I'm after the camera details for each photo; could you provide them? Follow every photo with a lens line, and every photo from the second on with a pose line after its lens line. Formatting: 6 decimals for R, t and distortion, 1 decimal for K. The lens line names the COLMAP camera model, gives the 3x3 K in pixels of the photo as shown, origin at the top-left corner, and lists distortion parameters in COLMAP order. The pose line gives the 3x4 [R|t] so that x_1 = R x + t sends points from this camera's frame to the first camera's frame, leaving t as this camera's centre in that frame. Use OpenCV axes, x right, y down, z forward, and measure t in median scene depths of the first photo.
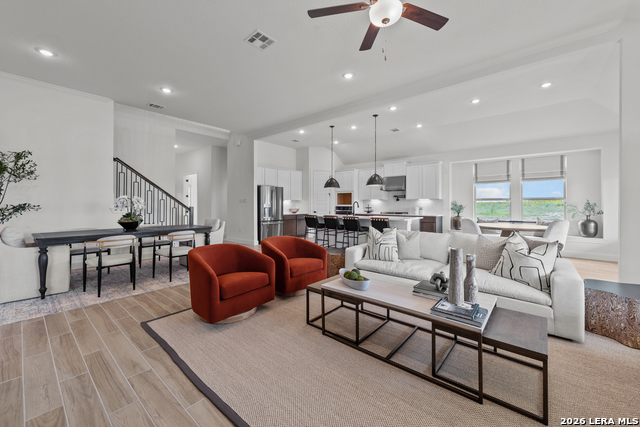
lens RADIAL K [[256.3, 0, 321.0], [0, 256.3, 208.6], [0, 0, 1]] dist [0.010464, -0.002071]
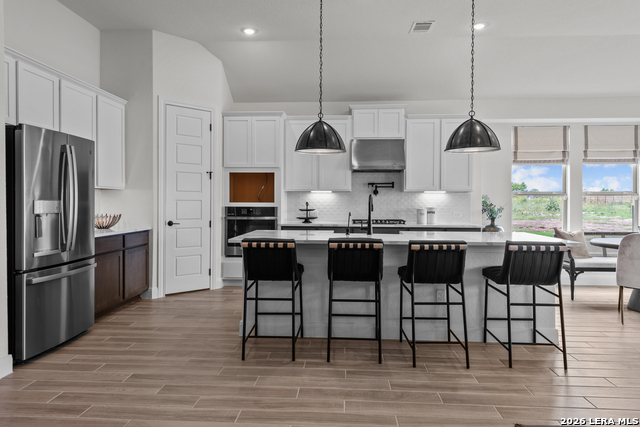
lens RADIAL K [[457.0, 0, 319.3], [0, 457.0, 209.9], [0, 0, 1]] dist [-0.016094, -0.002728]
pose [[0.797766, -0.010934, 0.602867, -0.269071], [0.006101, 0.999931, 0.010062, -0.011884], [-0.602936, -0.004349, 0.797778, 0.439190]]
